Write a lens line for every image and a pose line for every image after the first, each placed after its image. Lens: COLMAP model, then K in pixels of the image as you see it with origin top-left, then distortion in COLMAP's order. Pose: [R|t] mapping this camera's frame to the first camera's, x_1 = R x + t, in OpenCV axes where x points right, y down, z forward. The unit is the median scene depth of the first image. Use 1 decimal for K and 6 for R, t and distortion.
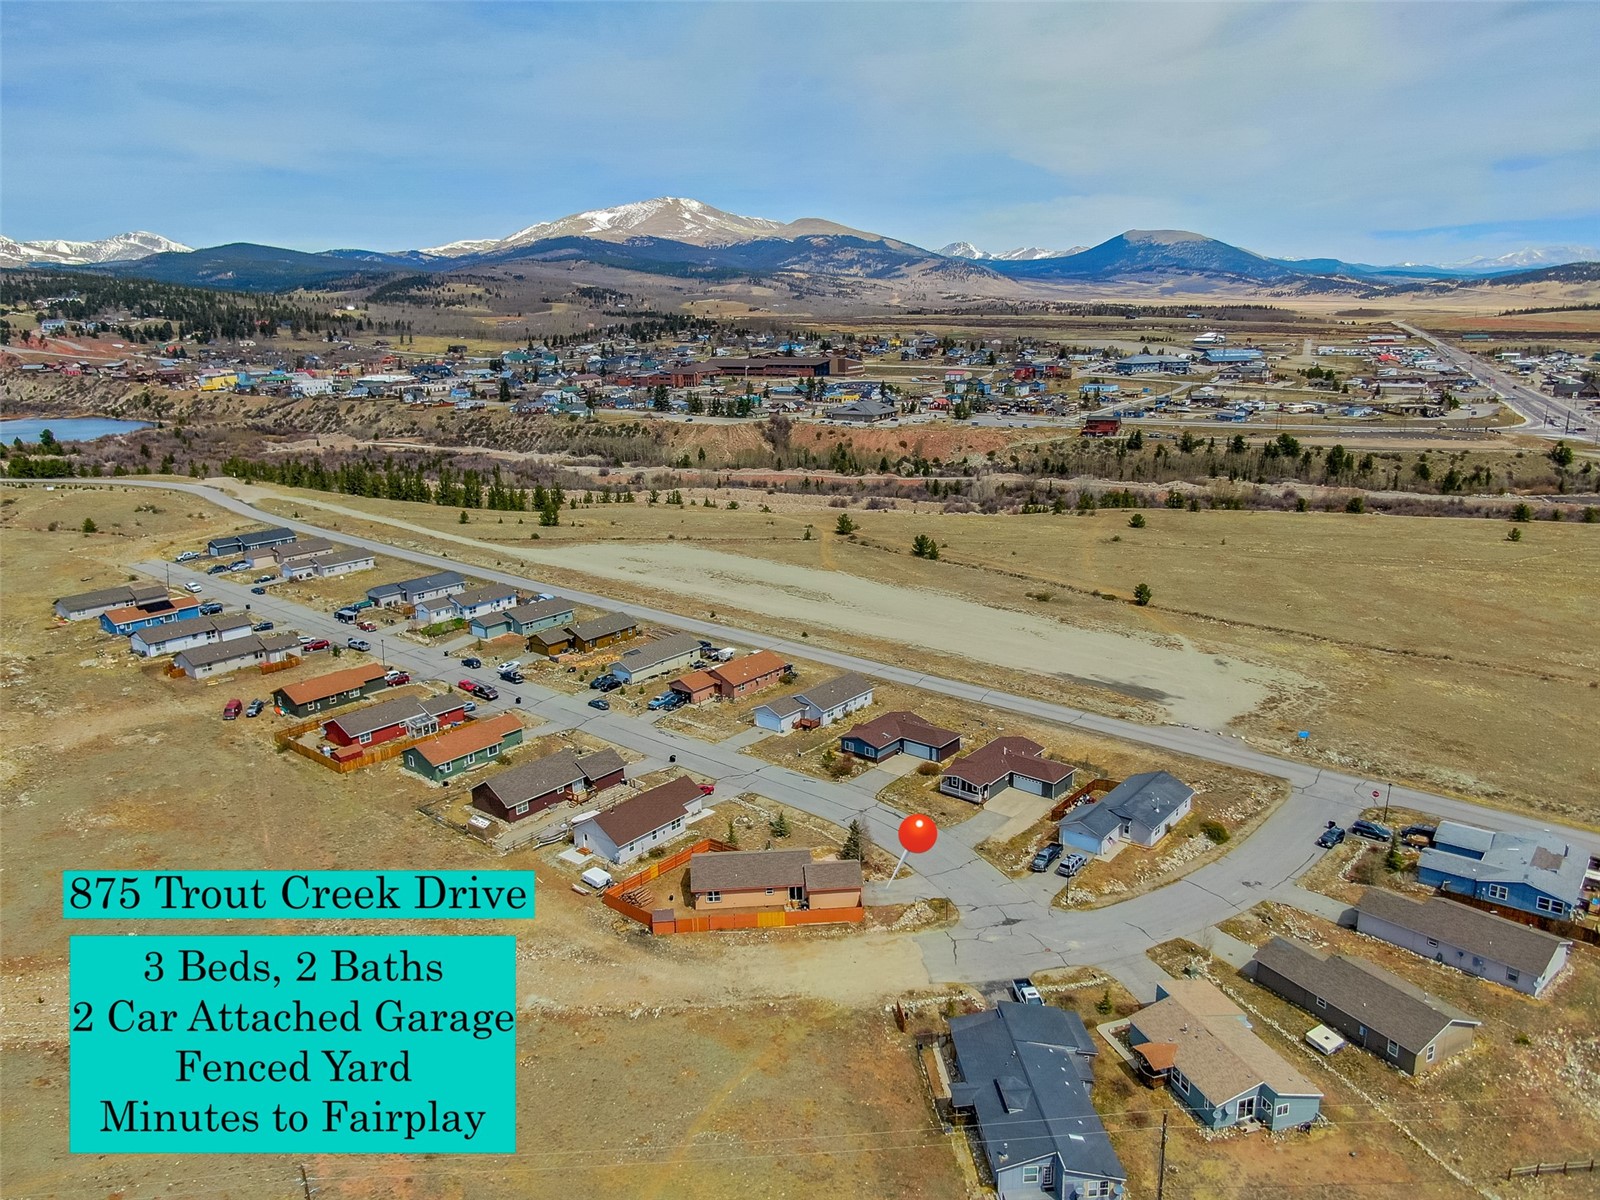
lens RADIAL K [[1159.4, 0, 800.0], [0, 1159.4, 600.0], [0, 0, 1]] dist [-0.012940, 0.036415]
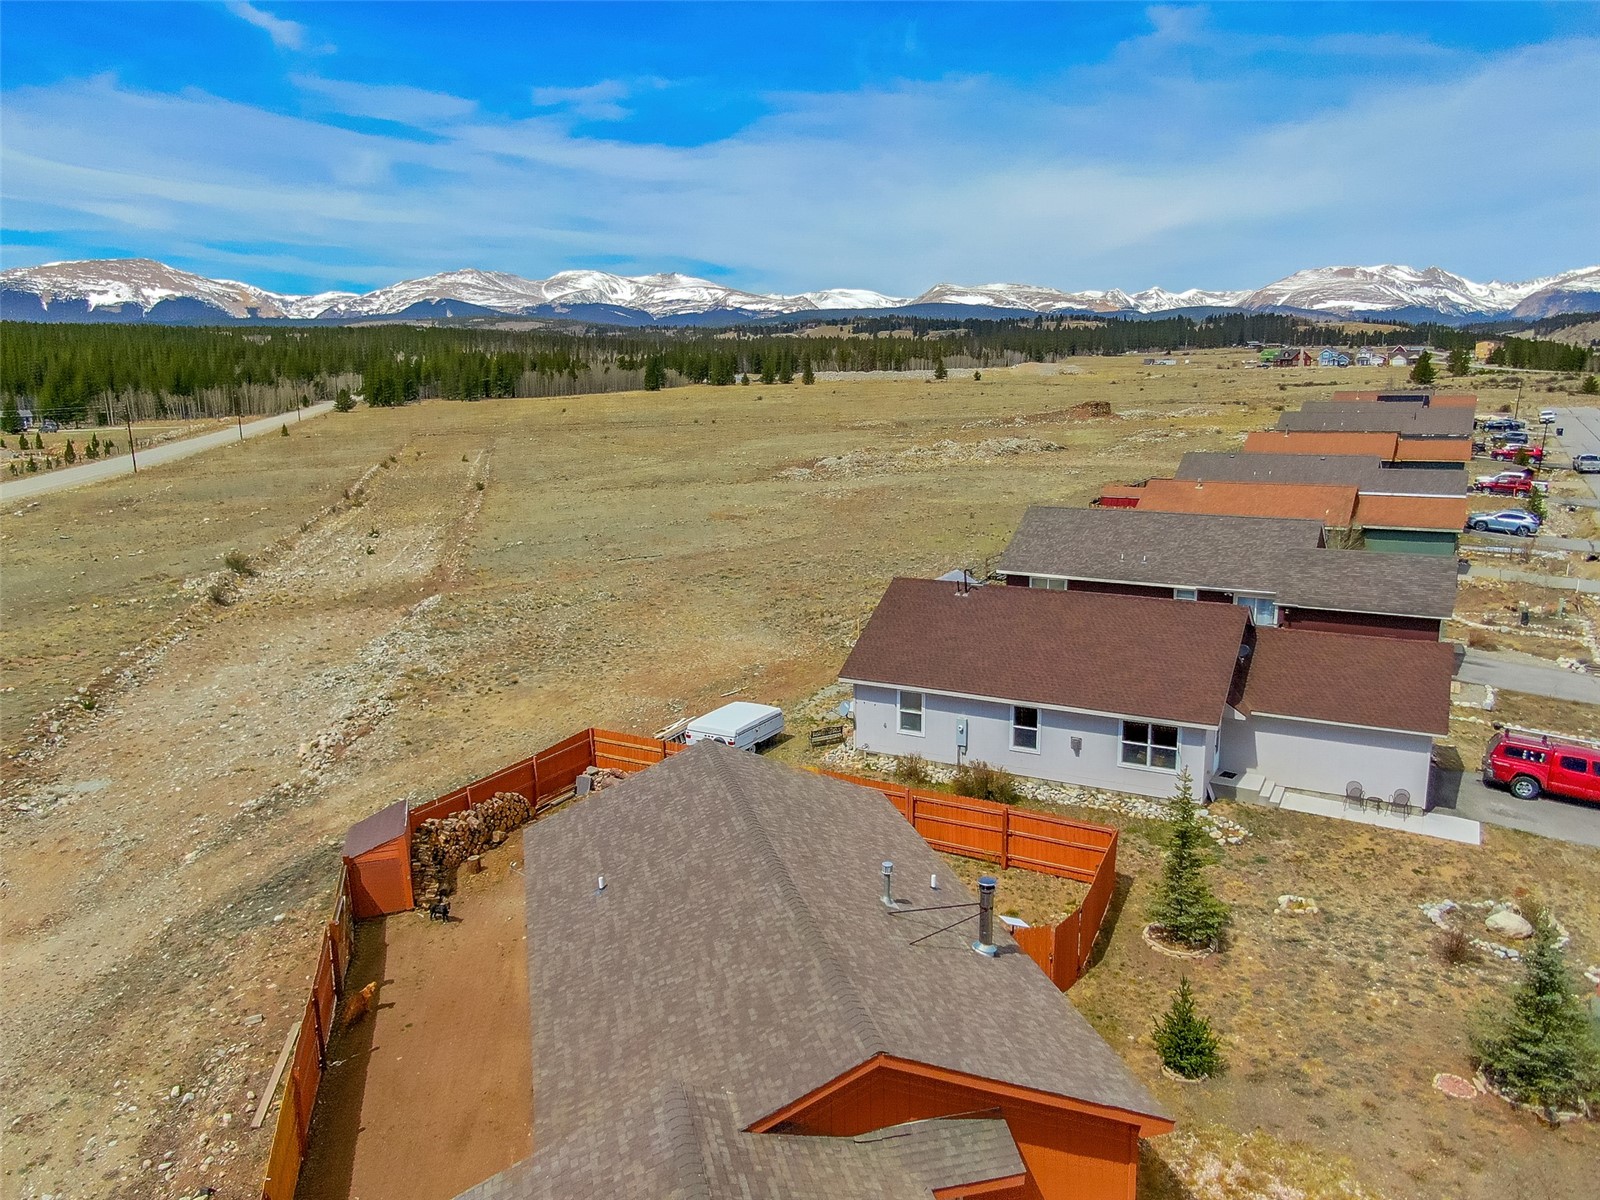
lens RADIAL K [[1159.4, 0, 800.0], [0, 1159.4, 600.0], [0, 0, 1]] dist [-0.012940, 0.036415]
pose [[0.168570, 0.210785, -0.962888, 0.035316], [-0.240948, 0.956044, 0.167105, 0.051719], [0.955787, 0.203837, 0.211949, 0.316402]]
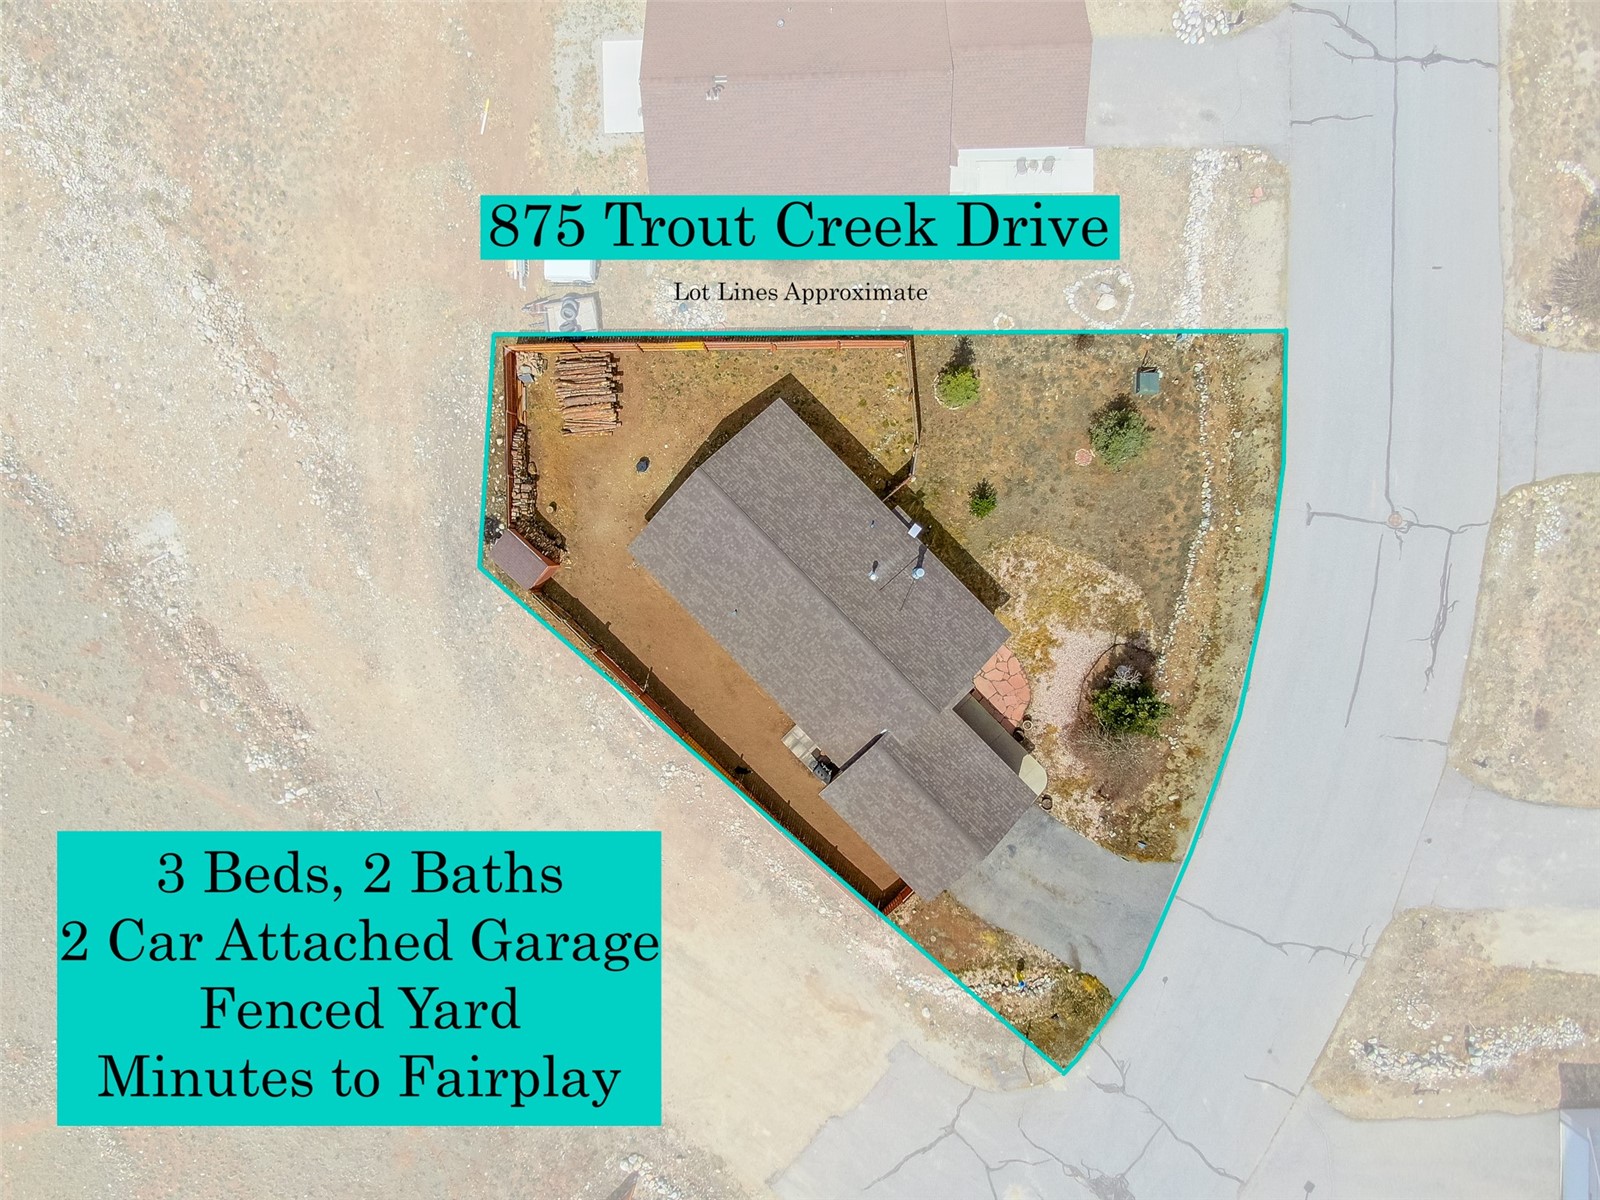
lens RADIAL K [[1159.4, 0, 800.0], [0, 1159.4, 600.0], [0, 0, 1]] dist [-0.012940, 0.036415]
pose [[0.644731, 0.764160, 0.019536, -0.016687], [-0.186035, 0.132068, 0.973627, -0.037705], [0.741427, -0.631361, 0.227309, 0.301146]]
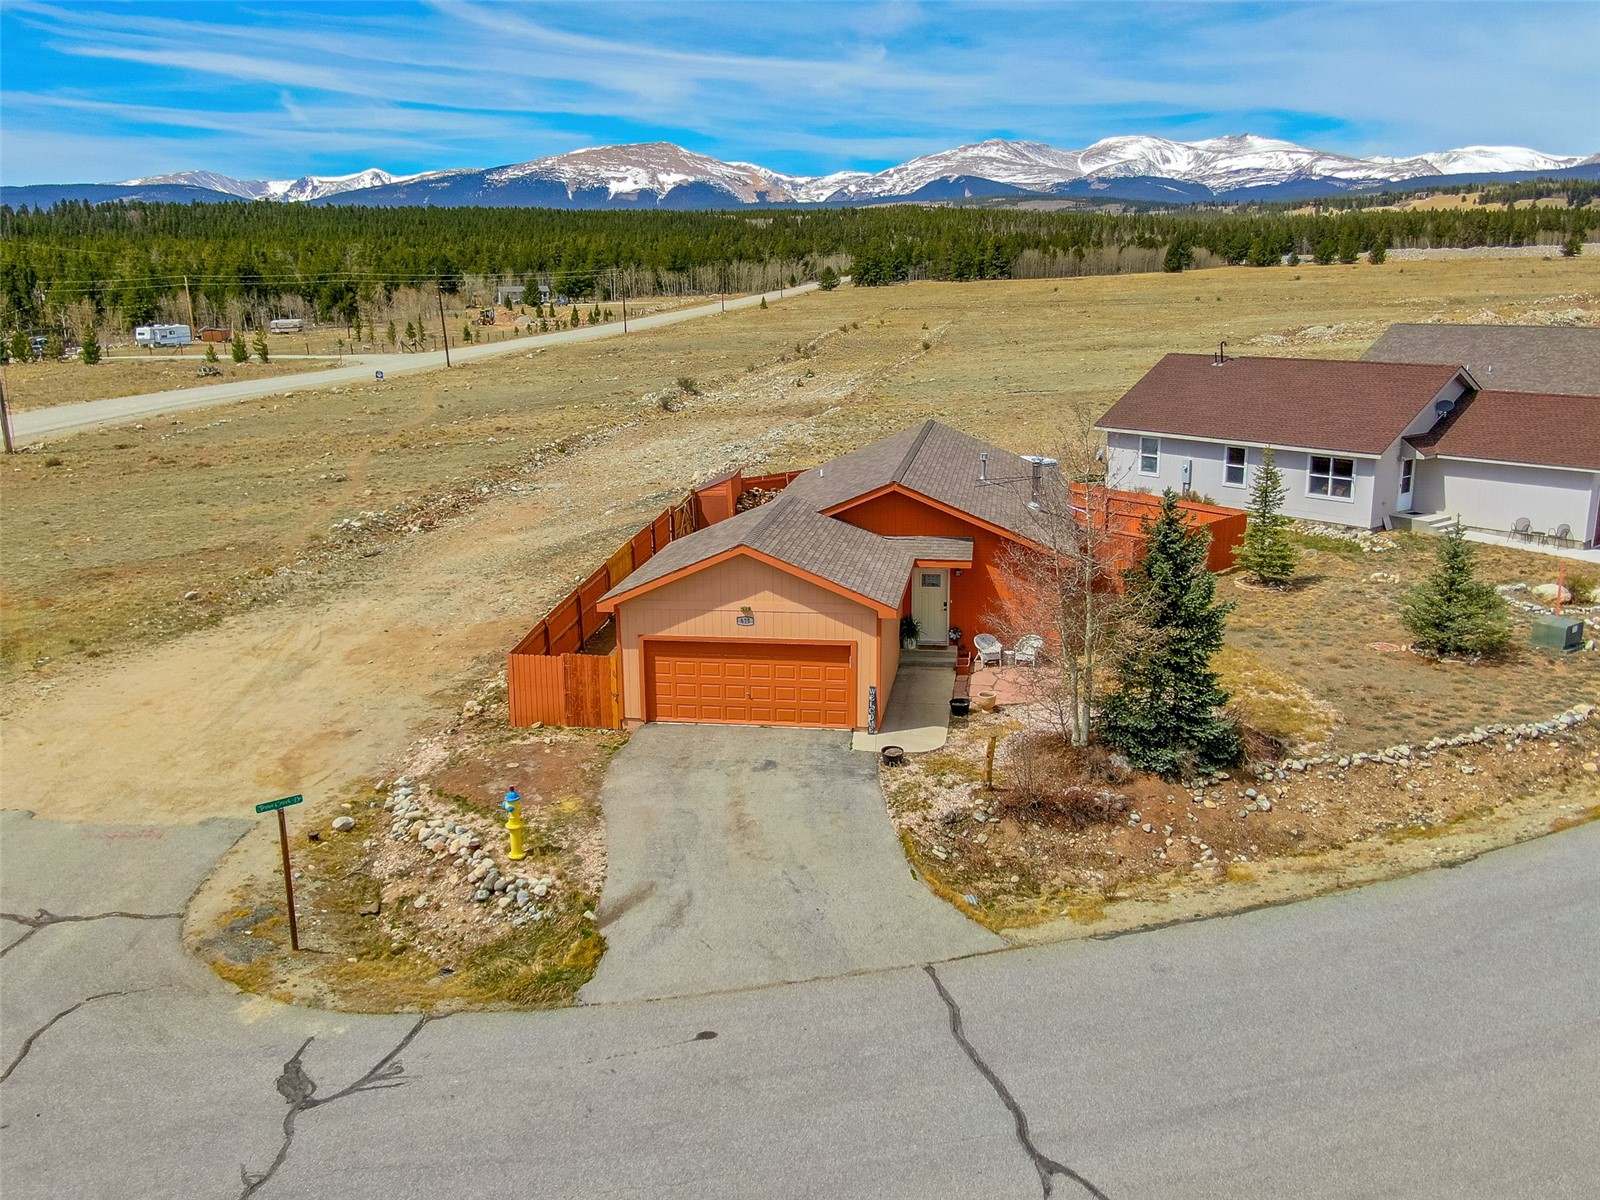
lens RADIAL K [[1368.6, 0, 800.0], [0, 1368.6, 600.0], [0, 0, 1]] dist [0.027652, 0.013264]
pose [[-0.231531, 0.253060, -0.939337, 0.082277], [-0.228753, 0.924338, 0.305403, 0.054179], [0.945550, 0.285587, -0.156124, 0.339185]]
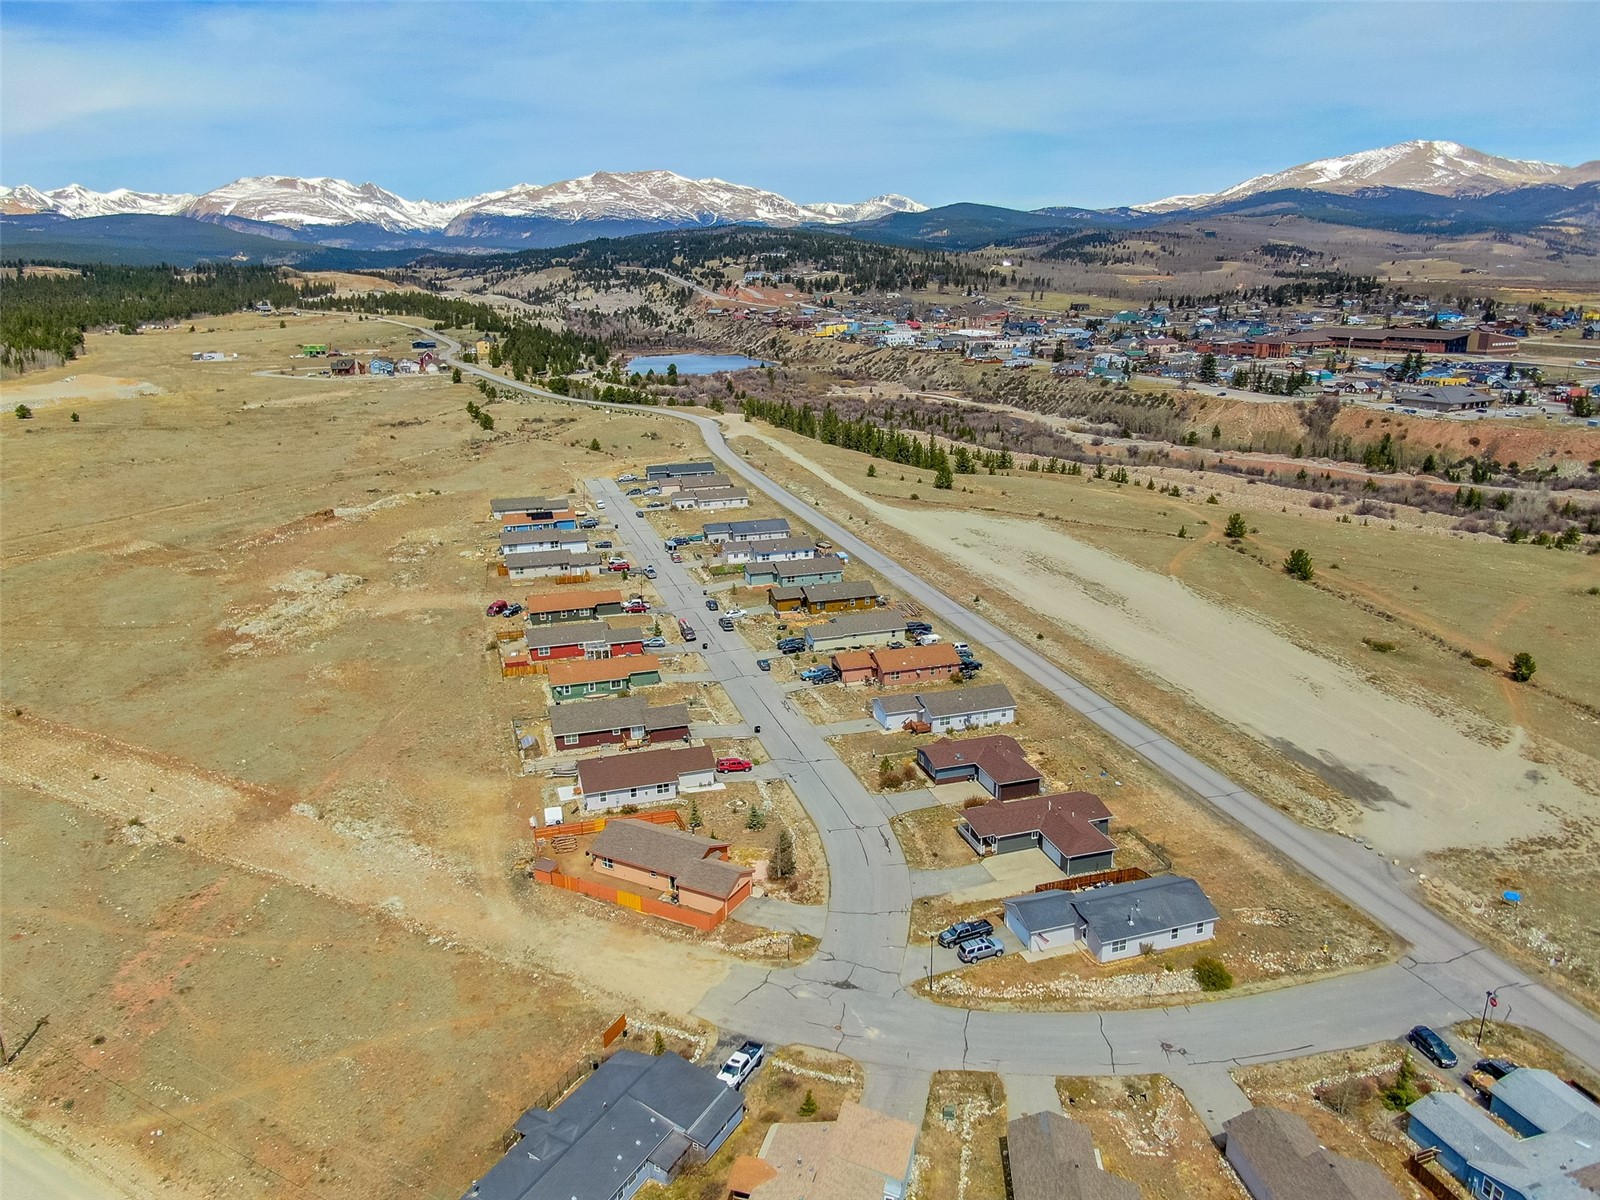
lens RADIAL K [[1145.7, 0, 797.4], [0, 1145.7, 629.1], [0, 0, 1]] dist [-0.014588, 0.031953]
pose [[0.837650, 0.177399, -0.516596, 0.173382], [-0.145575, 0.984087, 0.101887, -0.022295], [0.526450, -0.010142, 0.850145, 0.077523]]
